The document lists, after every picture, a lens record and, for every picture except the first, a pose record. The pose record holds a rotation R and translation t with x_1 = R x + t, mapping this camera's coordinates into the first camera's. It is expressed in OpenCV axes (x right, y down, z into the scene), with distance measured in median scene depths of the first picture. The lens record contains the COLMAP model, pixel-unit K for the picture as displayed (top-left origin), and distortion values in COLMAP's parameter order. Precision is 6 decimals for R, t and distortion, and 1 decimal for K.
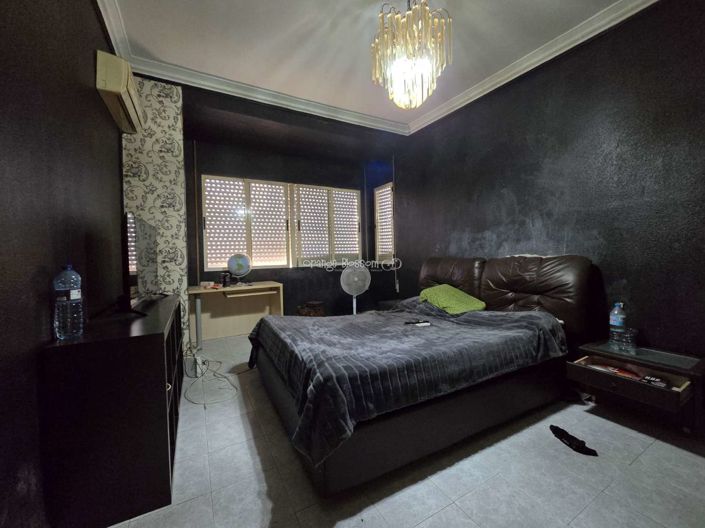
lens RADIAL K [[287.9, 0, 354.2], [0, 287.9, 257.7], [0, 0, 1]] dist [0.001487, -0.000052]
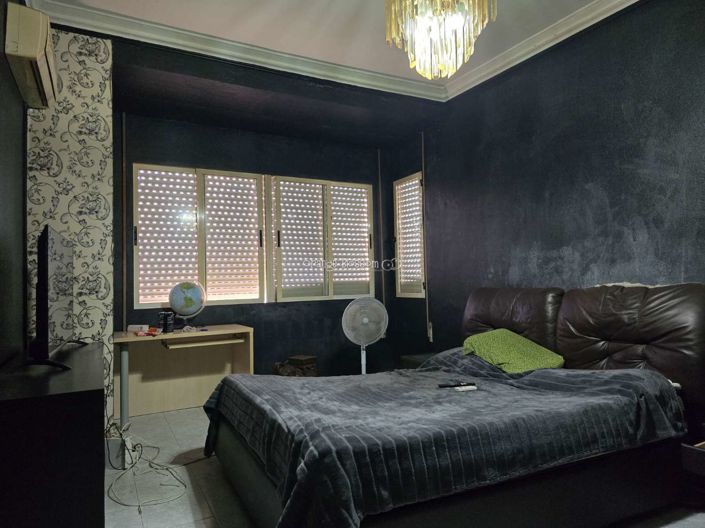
lens RADIAL K [[474.6, 0, 351.9], [0, 474.6, 261.7], [0, 0, 1]] dist [0.043827, -0.016943]
pose [[0.999671, -0.001986, -0.025559, 0.004145], [0.000545, 0.998416, -0.056259, 0.002083], [0.025631, 0.056226, 0.998089, -0.110285]]
